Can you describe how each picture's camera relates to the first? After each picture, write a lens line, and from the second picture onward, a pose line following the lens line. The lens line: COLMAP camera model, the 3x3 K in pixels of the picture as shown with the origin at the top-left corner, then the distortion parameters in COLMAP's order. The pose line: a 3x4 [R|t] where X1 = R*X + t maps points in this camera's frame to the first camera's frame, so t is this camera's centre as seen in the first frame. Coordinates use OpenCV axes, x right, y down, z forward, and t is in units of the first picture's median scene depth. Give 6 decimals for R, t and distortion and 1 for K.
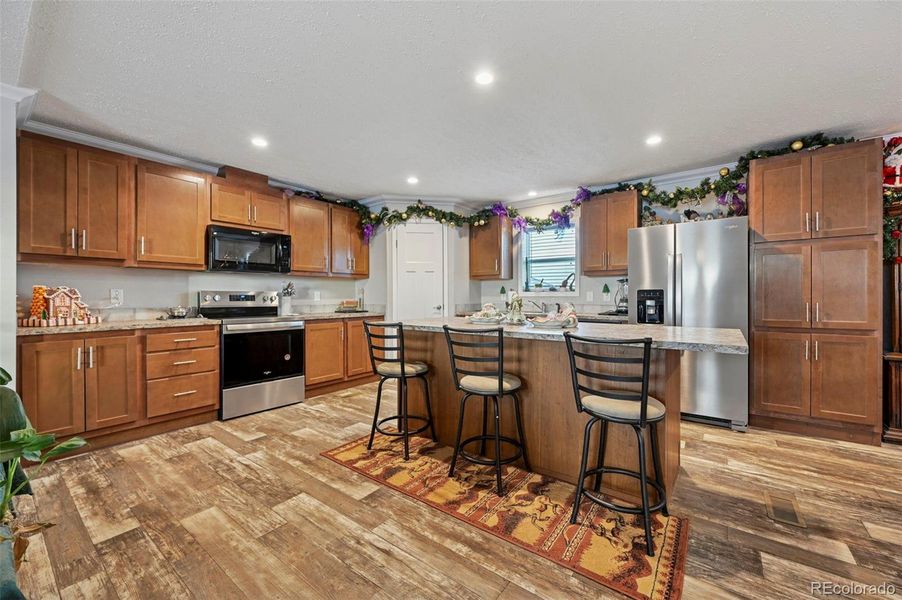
lens RADIAL K [[364.9, 0, 459.5], [0, 364.9, 297.1], [0, 0, 1]] dist [0.003286, 0.000666]
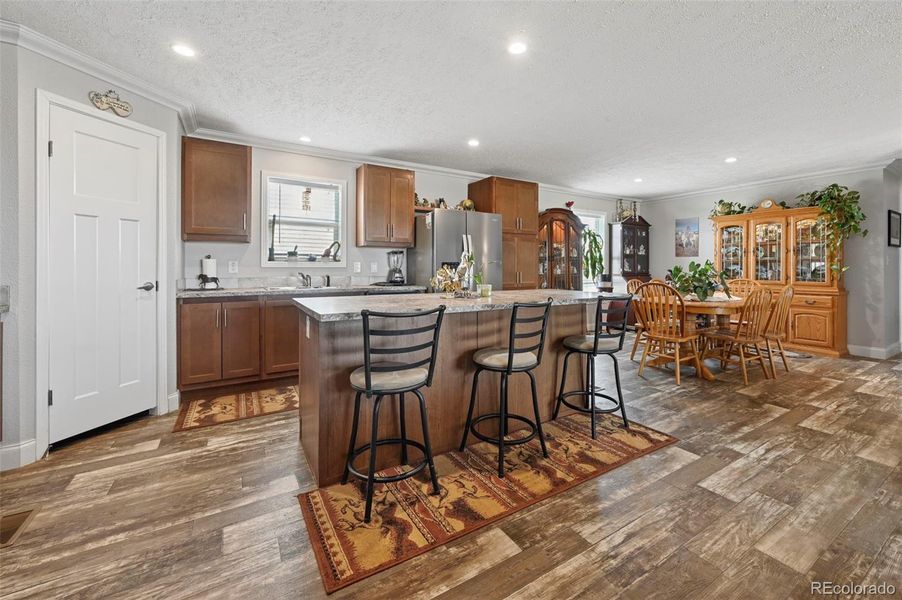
lens RADIAL K [[373.1, 0, 483.2], [0, 373.1, 262.9], [0, 0, 1]] dist [0.002989, 0.001424]
pose [[0.339384, 0.012409, 0.940566, -0.659557], [-0.001709, 0.999919, -0.012575, -0.003175], [-0.940646, 0.002660, 0.339378, 0.536799]]
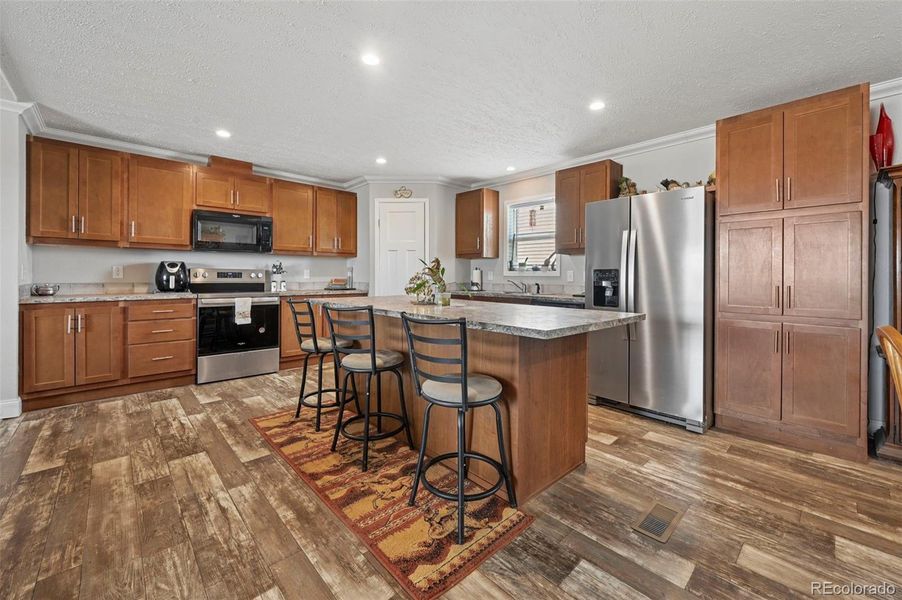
lens RADIAL K [[373.1, 0, 451.8], [0, 373.1, 276.3], [0, 0, 1]] dist [0.002989, 0.001424]
pose [[0.983492, 0.008707, -0.180741, 0.343954], [-0.008695, 0.999962, 0.000859, -0.000561], [0.180742, 0.000726, 0.983530, 0.017064]]
